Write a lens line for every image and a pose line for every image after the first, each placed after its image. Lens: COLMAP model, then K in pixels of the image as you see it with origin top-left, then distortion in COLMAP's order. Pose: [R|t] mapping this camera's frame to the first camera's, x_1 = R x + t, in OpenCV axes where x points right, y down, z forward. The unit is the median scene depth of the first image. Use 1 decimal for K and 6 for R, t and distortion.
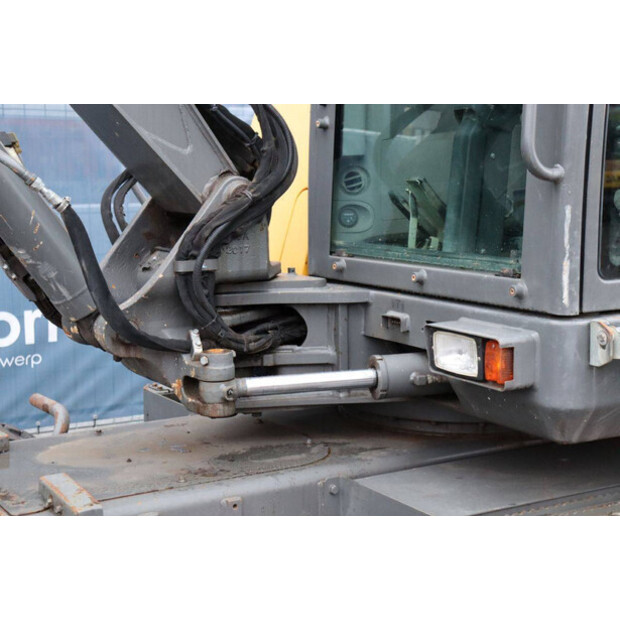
lens RADIAL K [[1059.5, 0, 310.0], [0, 1059.5, 310.0], [0, 0, 1]] dist [0.194263, 0.014430]
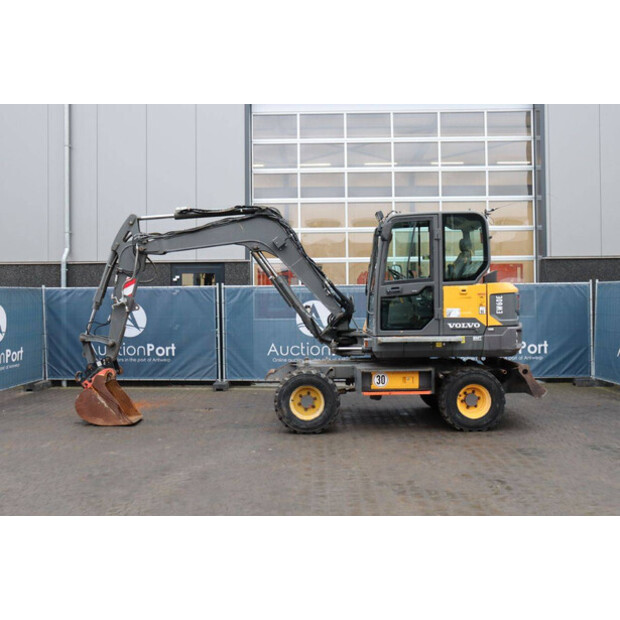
lens RADIAL K [[637.9, 0, 310.0], [0, 637.9, 310.0], [0, 0, 1]] dist [-0.065357, 0.015197]
pose [[0.860086, 0.006762, -0.510104, 1.548897], [-0.062679, 0.993737, -0.092510, 0.190065], [0.506284, 0.111540, 0.855123, -2.046052]]
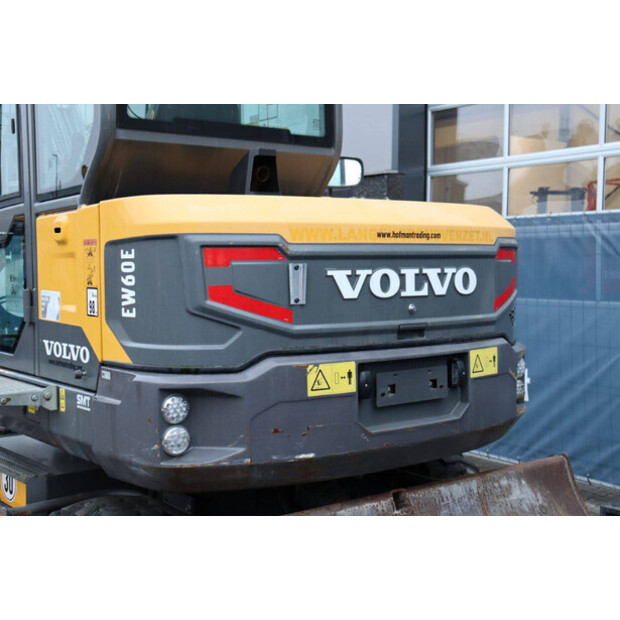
lens RADIAL K [[897.7, 0, 310.0], [0, 897.7, 310.0], [0, 0, 1]] dist [0.079273, 0.028558]
pose [[0.130900, 0.064404, -0.989301, 1.917902], [-0.124712, 0.991031, 0.048015, -0.240734], [0.983520, 0.117092, 0.137757, 1.225014]]
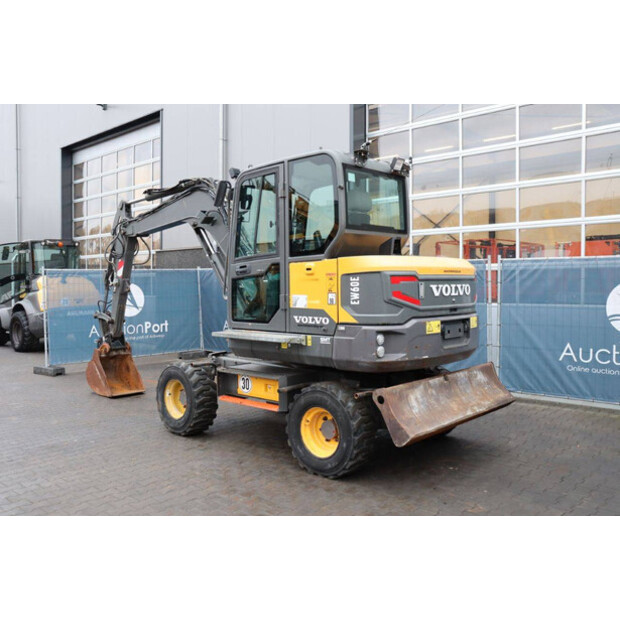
lens RADIAL K [[587.4, 0, 310.0], [0, 587.4, 310.0], [0, 0, 1]] dist [-0.126192, -0.002229]
pose [[0.297700, 0.051840, -0.953251, 2.498780], [-0.117202, 0.992956, 0.017397, -0.144385], [0.947438, 0.106544, 0.301679, 0.453436]]
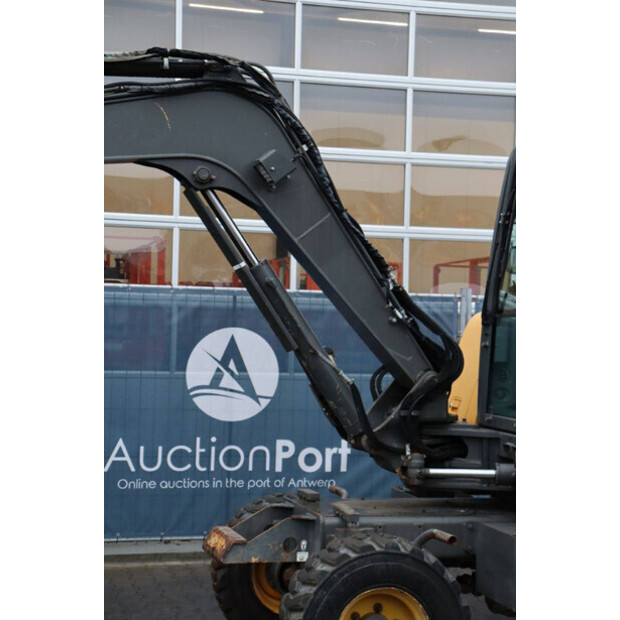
lens RADIAL K [[1326.5, 0, 310.0], [0, 1326.5, 310.0], [0, 0, 1]] dist [0.405546, 0.061414]
pose [[0.963225, 0.031061, -0.266893, 0.396236], [-0.068044, 0.989116, -0.130456, 0.112918], [0.259936, 0.143819, 0.954856, -1.584554]]
